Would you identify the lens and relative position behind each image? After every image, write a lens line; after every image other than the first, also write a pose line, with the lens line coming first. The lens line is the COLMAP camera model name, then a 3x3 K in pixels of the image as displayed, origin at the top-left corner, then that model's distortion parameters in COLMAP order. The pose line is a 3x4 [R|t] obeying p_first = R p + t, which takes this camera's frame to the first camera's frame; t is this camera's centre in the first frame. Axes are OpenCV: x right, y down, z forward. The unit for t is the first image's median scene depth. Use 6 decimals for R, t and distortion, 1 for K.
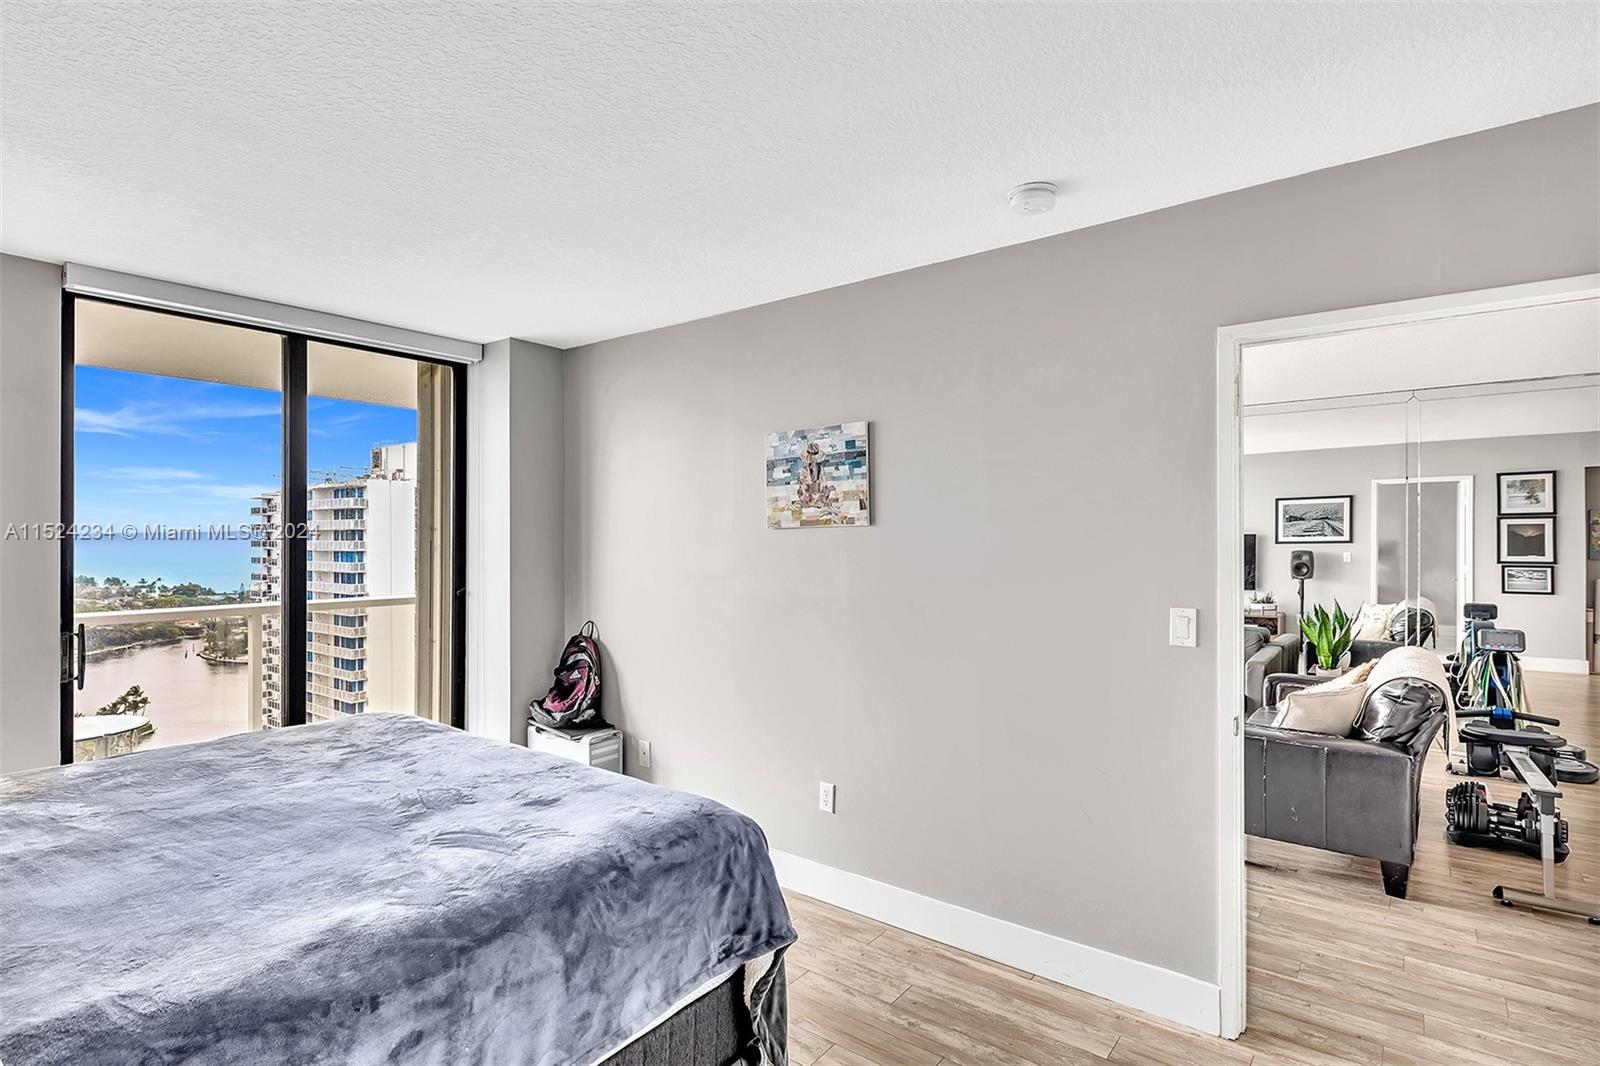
lens RADIAL K [[798.6, 0, 797.2], [0, 798.6, 538.1], [0, 0, 1]] dist [0.004392, -0.000200]
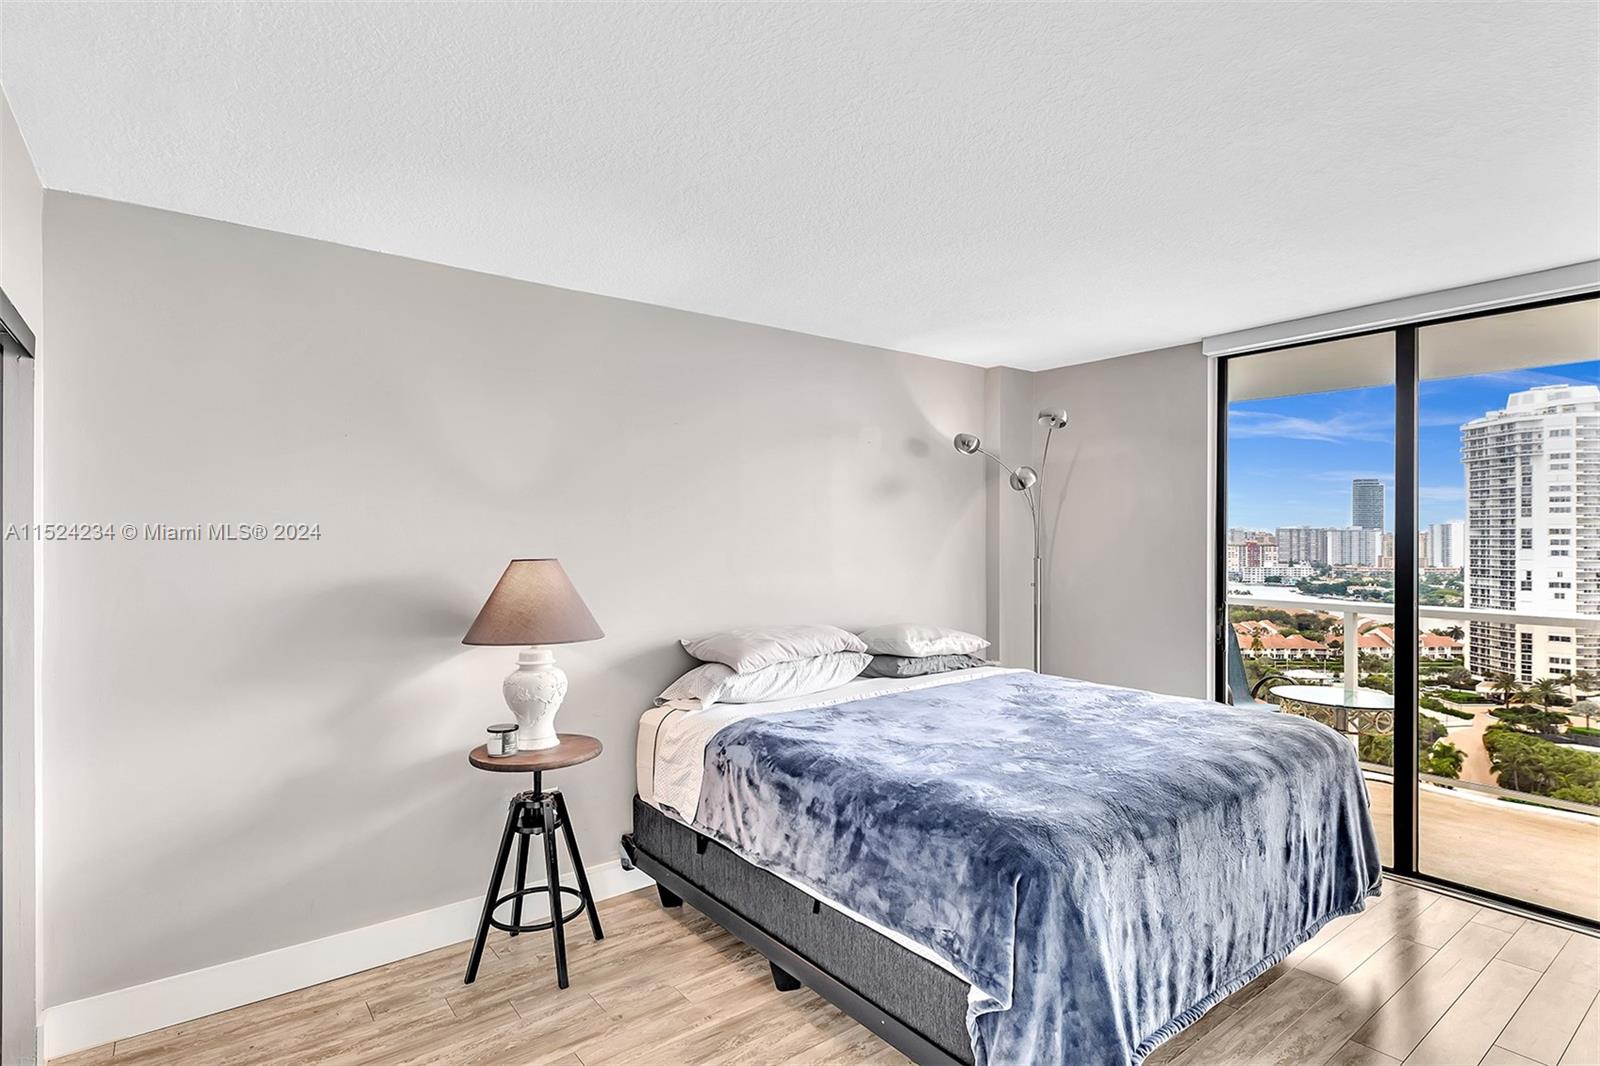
lens RADIAL K [[810.4, 0, 800.0], [0, 810.4, 533.0], [0, 0, 1]] dist [0.002517, -0.000340]
pose [[-0.263396, -0.000705, -0.964688, 0.476201], [-0.001538, 0.999999, -0.000311, -0.006051], [0.964687, 0.001402, -0.263397, 0.533162]]
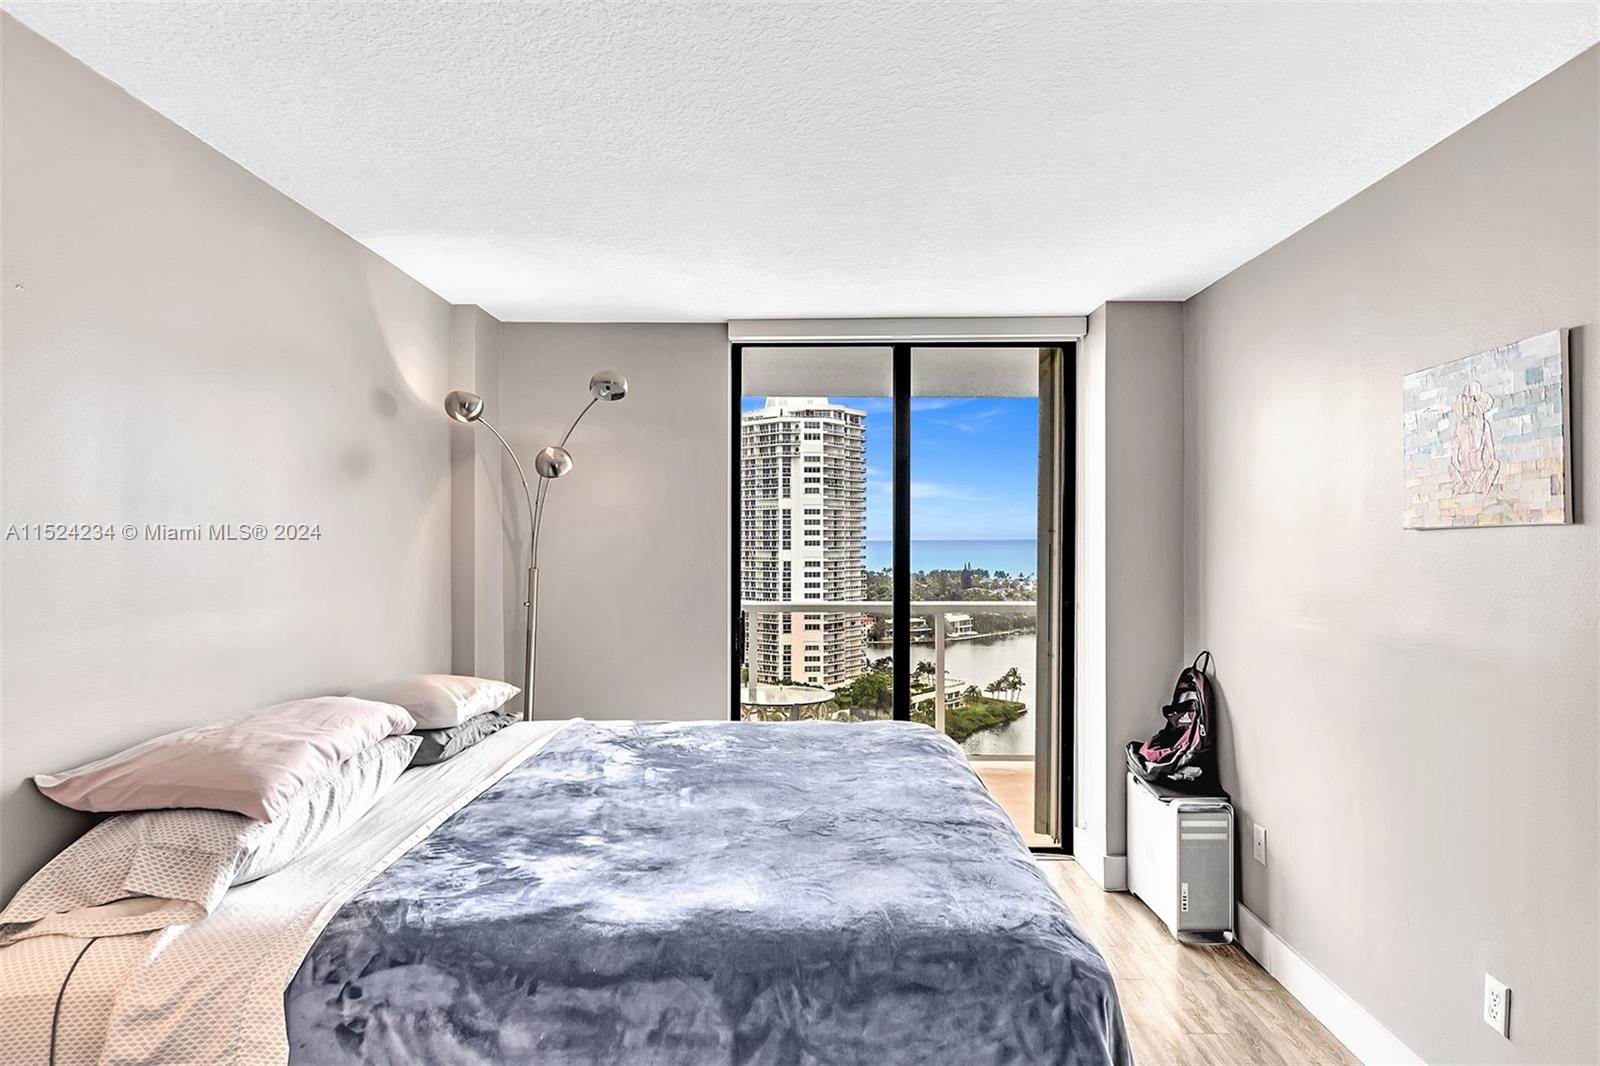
lens RADIAL K [[899.4, 0, 800.0], [0, 899.4, 533.0], [0, 0, 1]] dist [0.002115, -0.001197]
pose [[0.600364, -0.002901, -0.799721, 0.212305], [-0.000051, 0.999993, -0.003665, -0.006240], [0.799727, 0.002241, 0.600360, 0.188689]]
